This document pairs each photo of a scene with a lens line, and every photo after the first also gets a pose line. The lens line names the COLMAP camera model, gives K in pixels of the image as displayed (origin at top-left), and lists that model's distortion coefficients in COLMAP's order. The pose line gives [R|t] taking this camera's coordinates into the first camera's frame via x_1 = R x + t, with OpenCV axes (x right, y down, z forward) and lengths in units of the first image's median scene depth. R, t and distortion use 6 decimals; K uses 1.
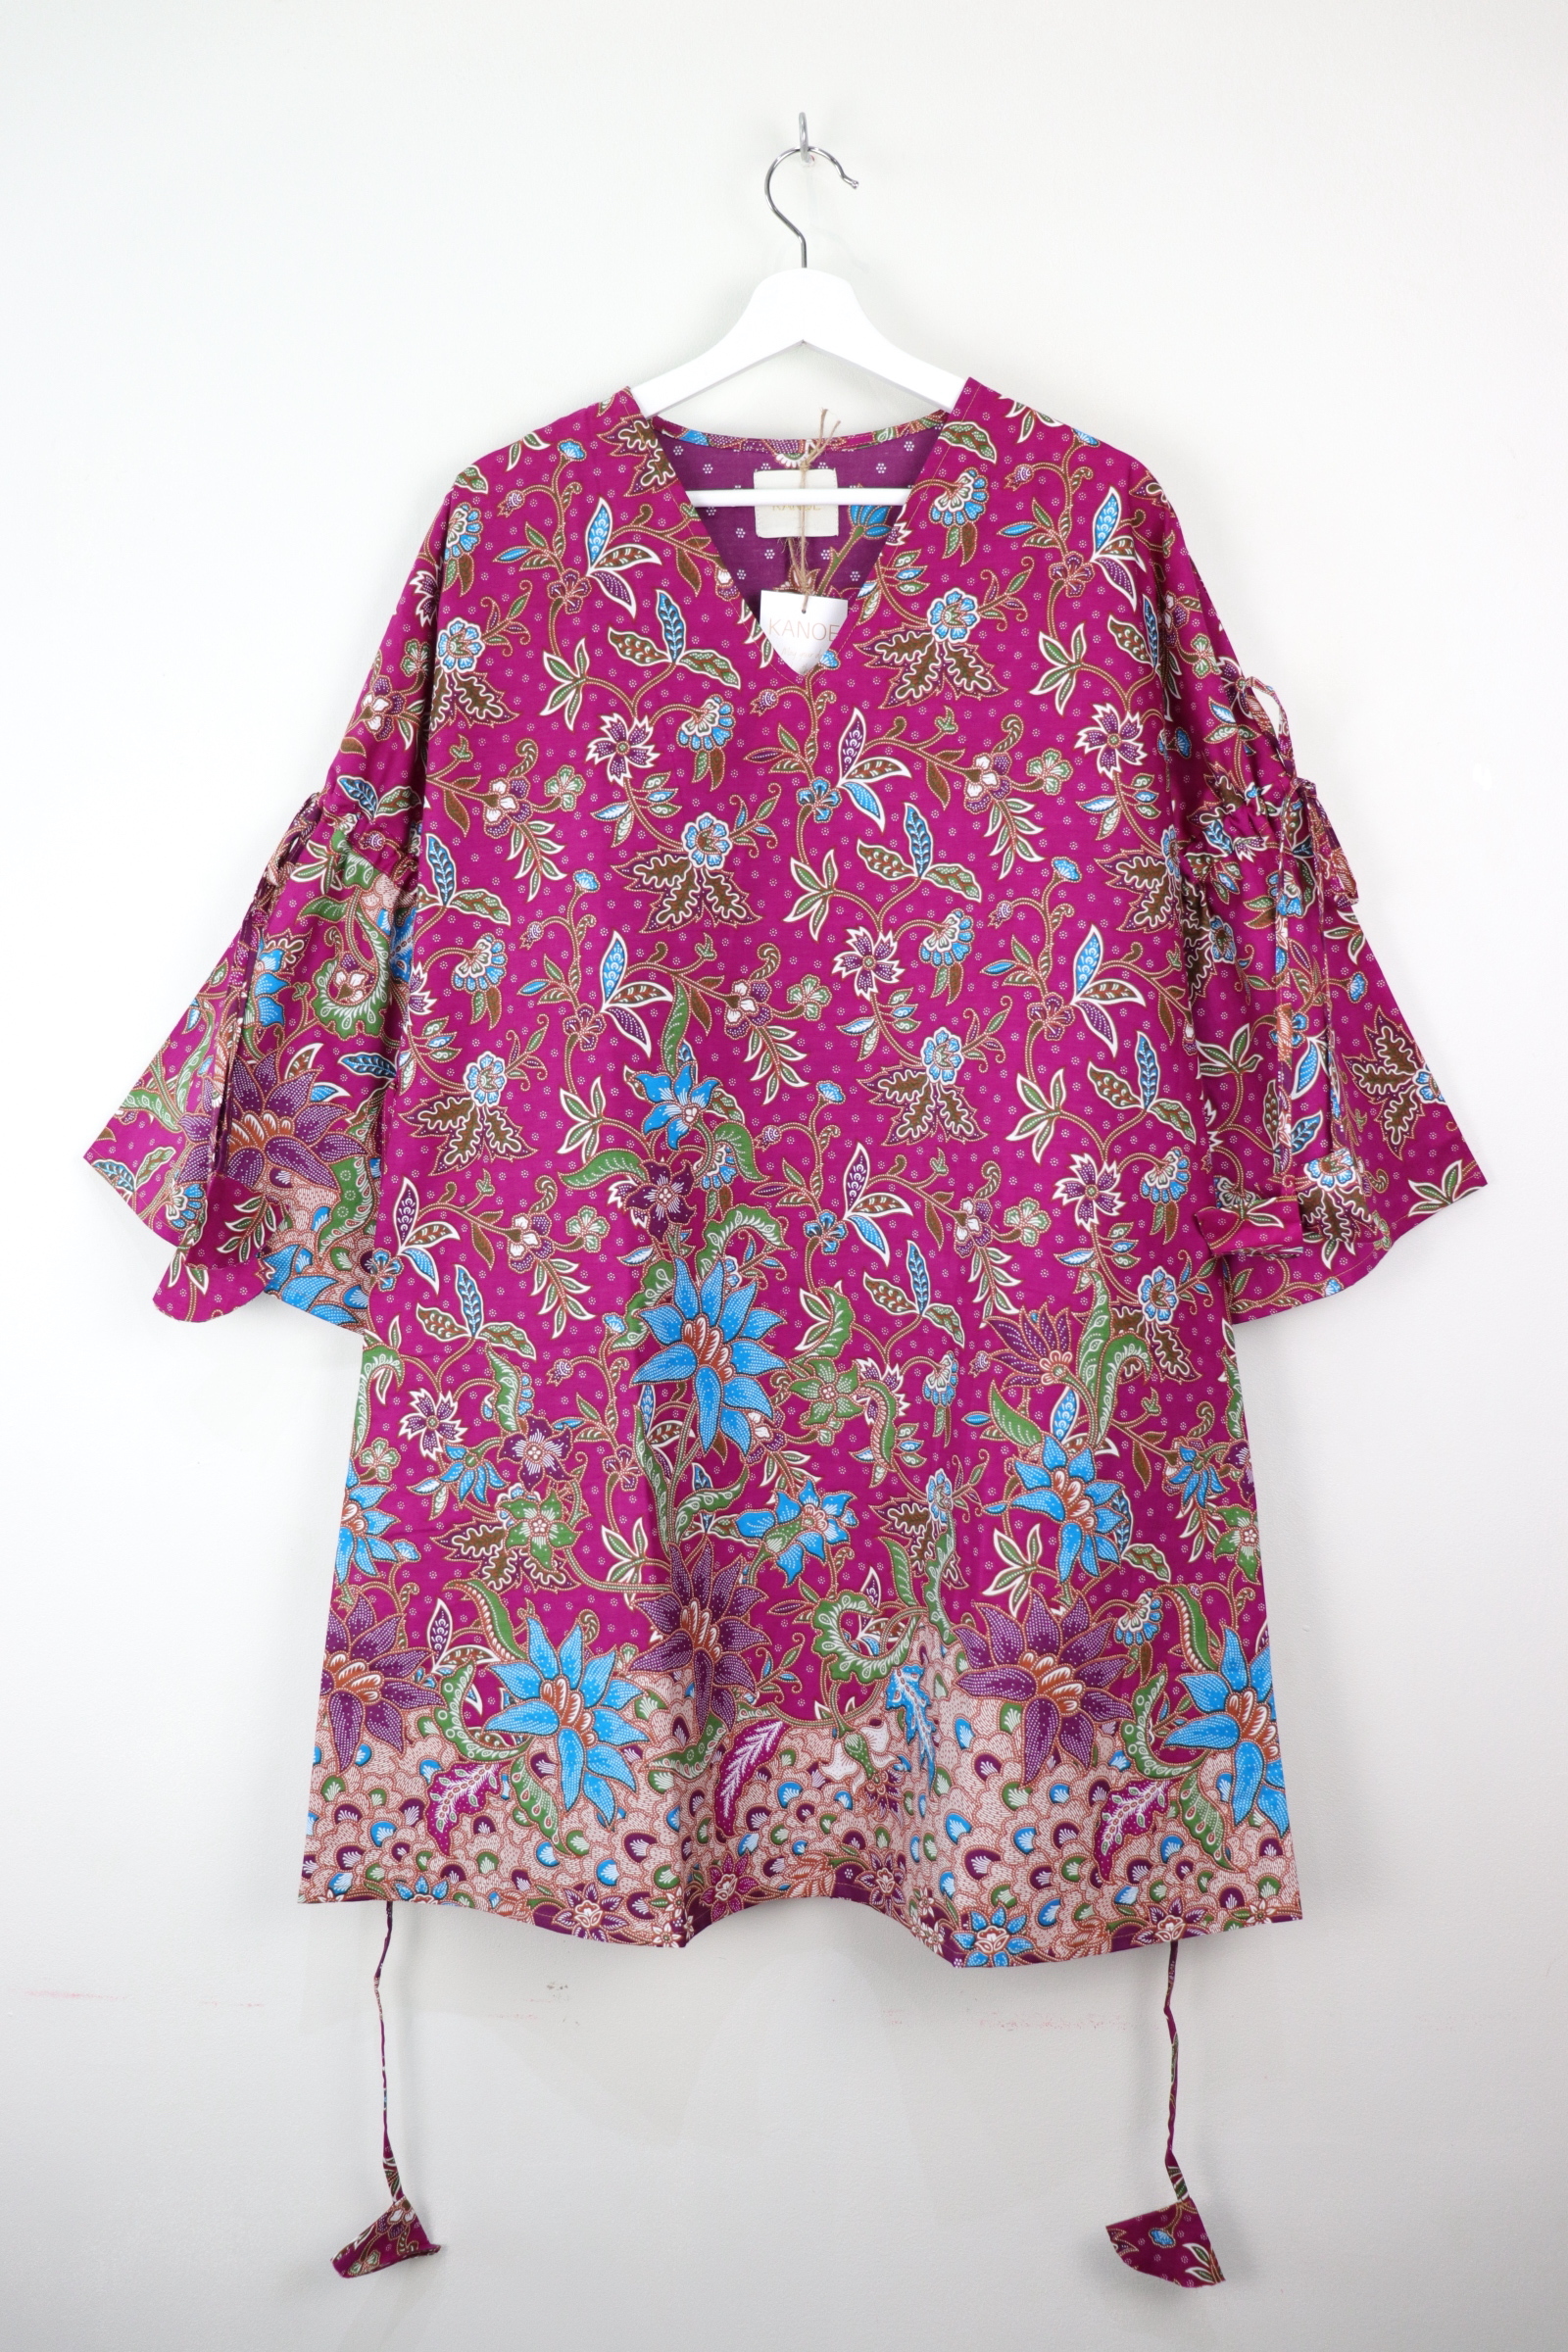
lens RADIAL K [[1977.7, 0, 784.0], [0, 1977.7, 1176.0], [0, 0, 1]] dist [-0.186692, 0.170774]
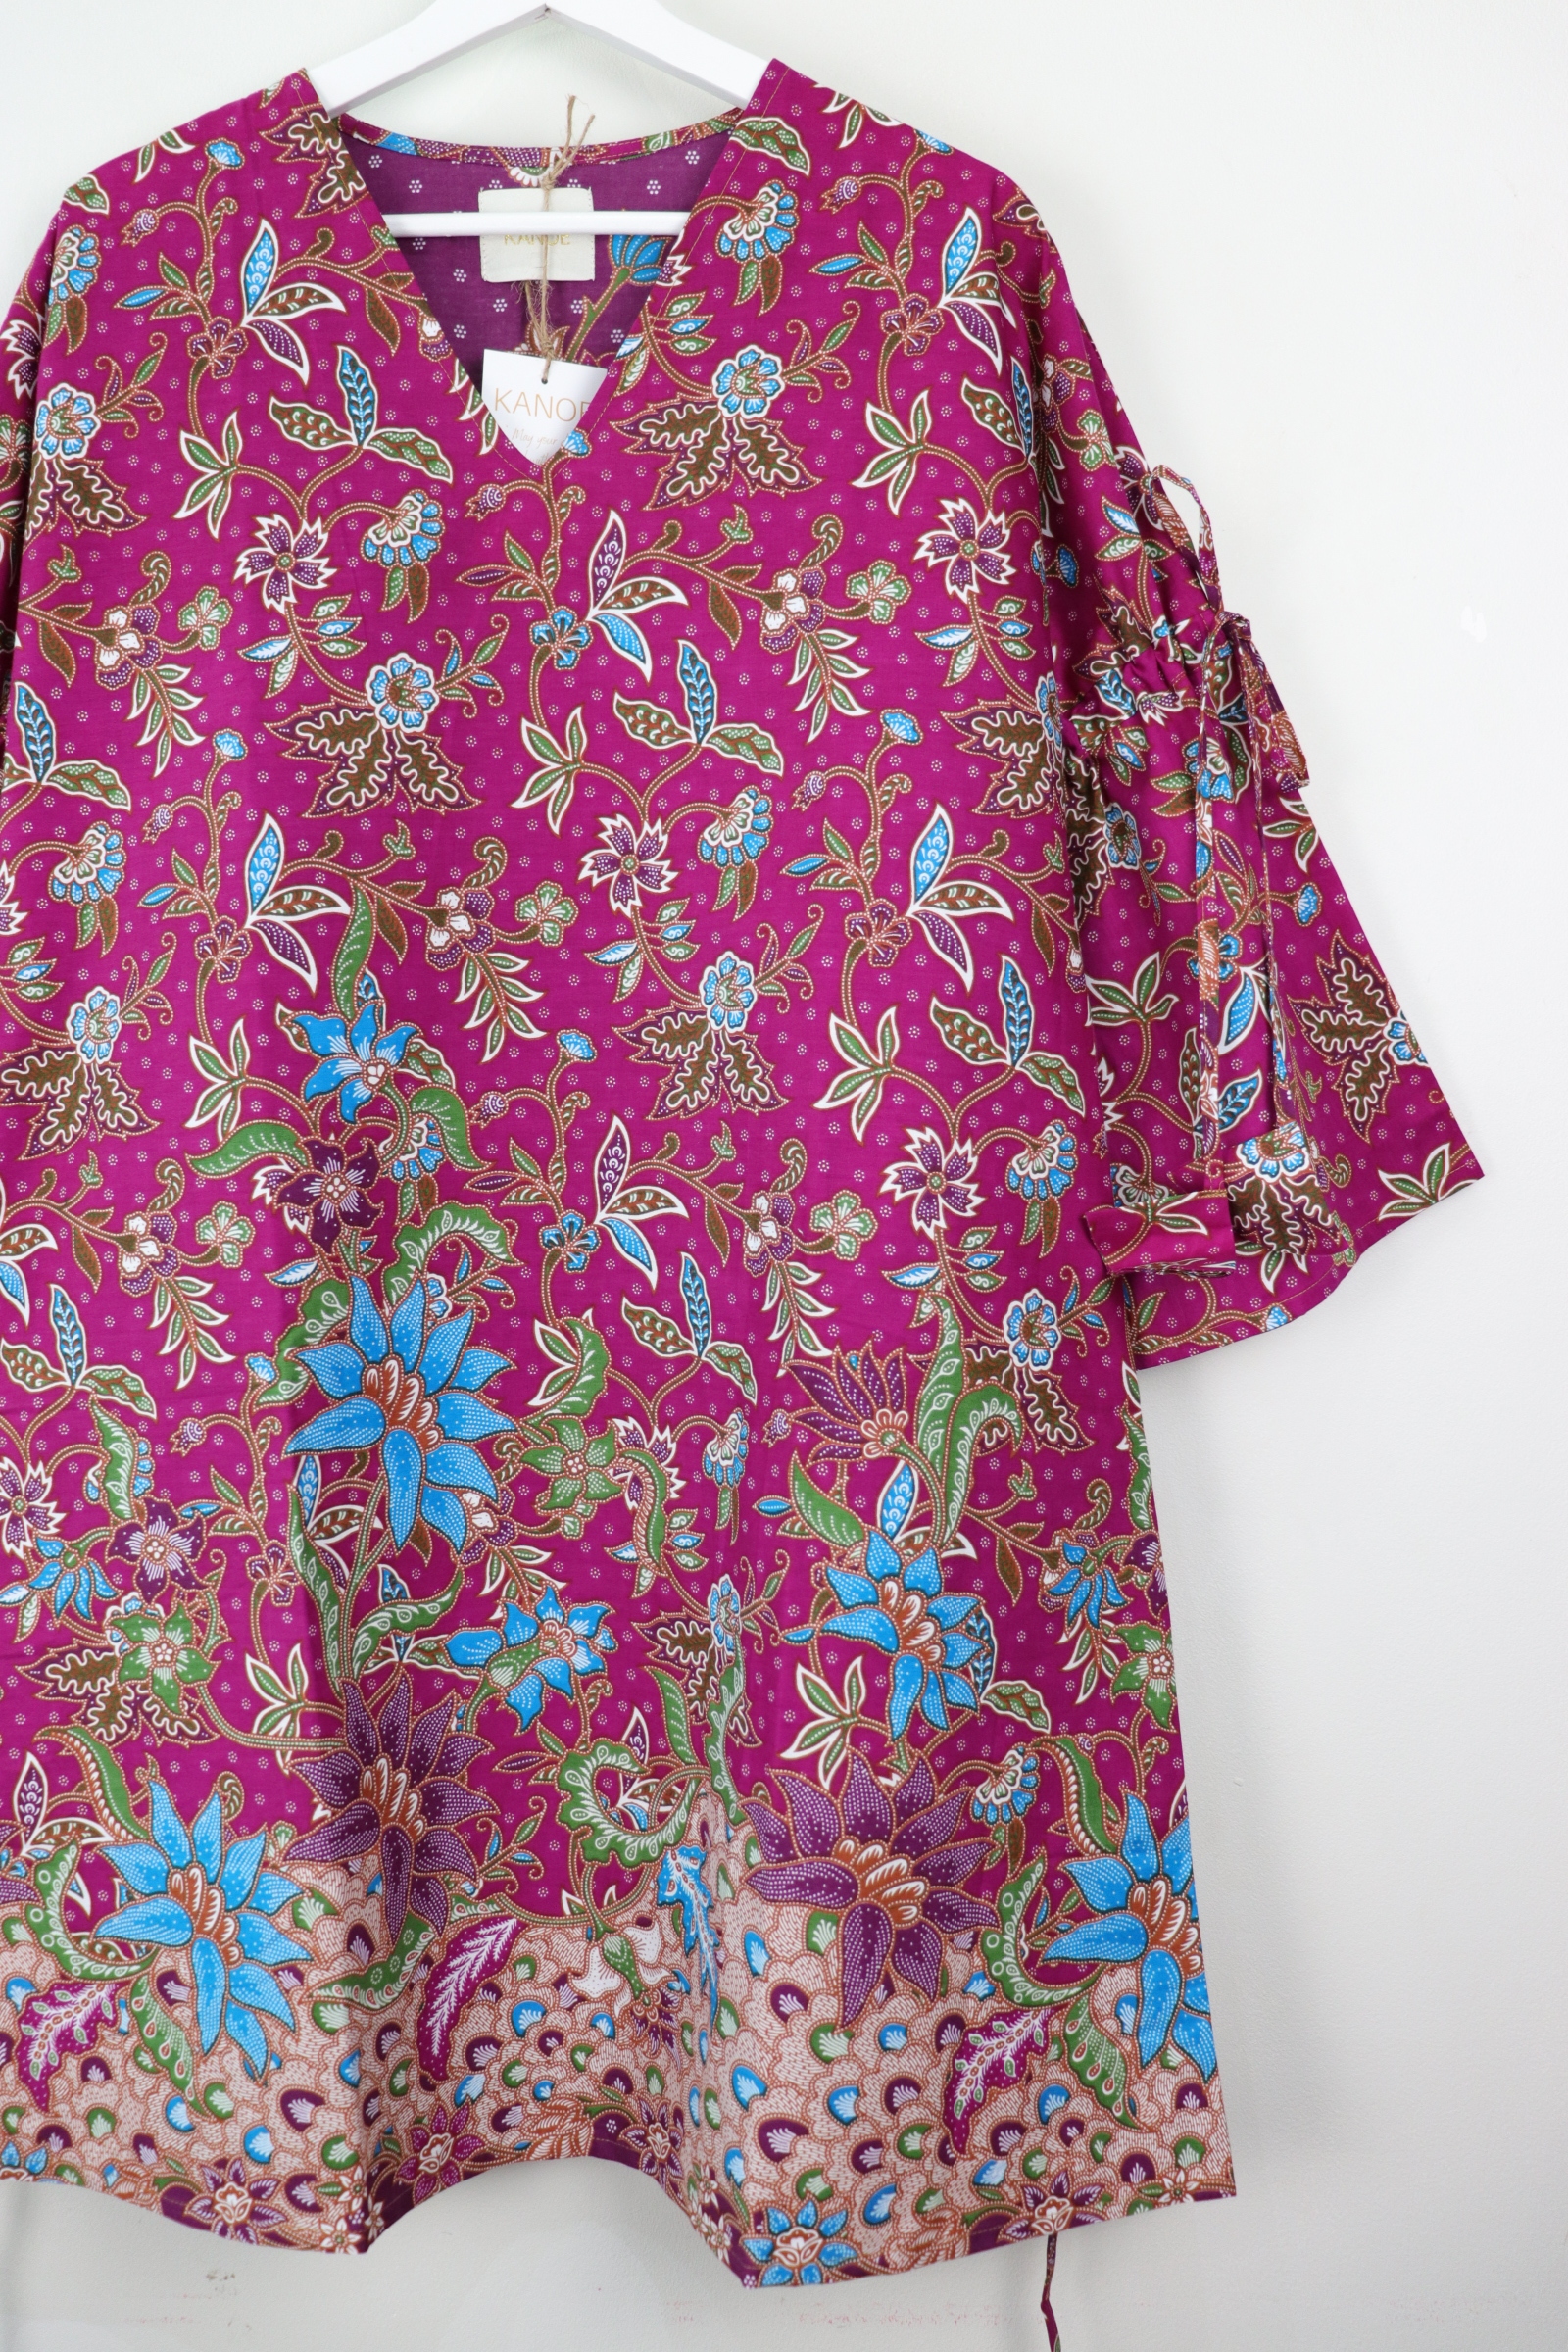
lens RADIAL K [[1910.9, 0, 809.8], [0, 1910.9, 1170.5], [0, 0, 1]] dist [-0.180979, 0.155034]
pose [[0.998539, 0.003203, 0.053941, 0.072939], [-0.002036, 0.999763, -0.021684, 0.018220], [-0.053997, 0.021542, 0.998309, 0.316217]]
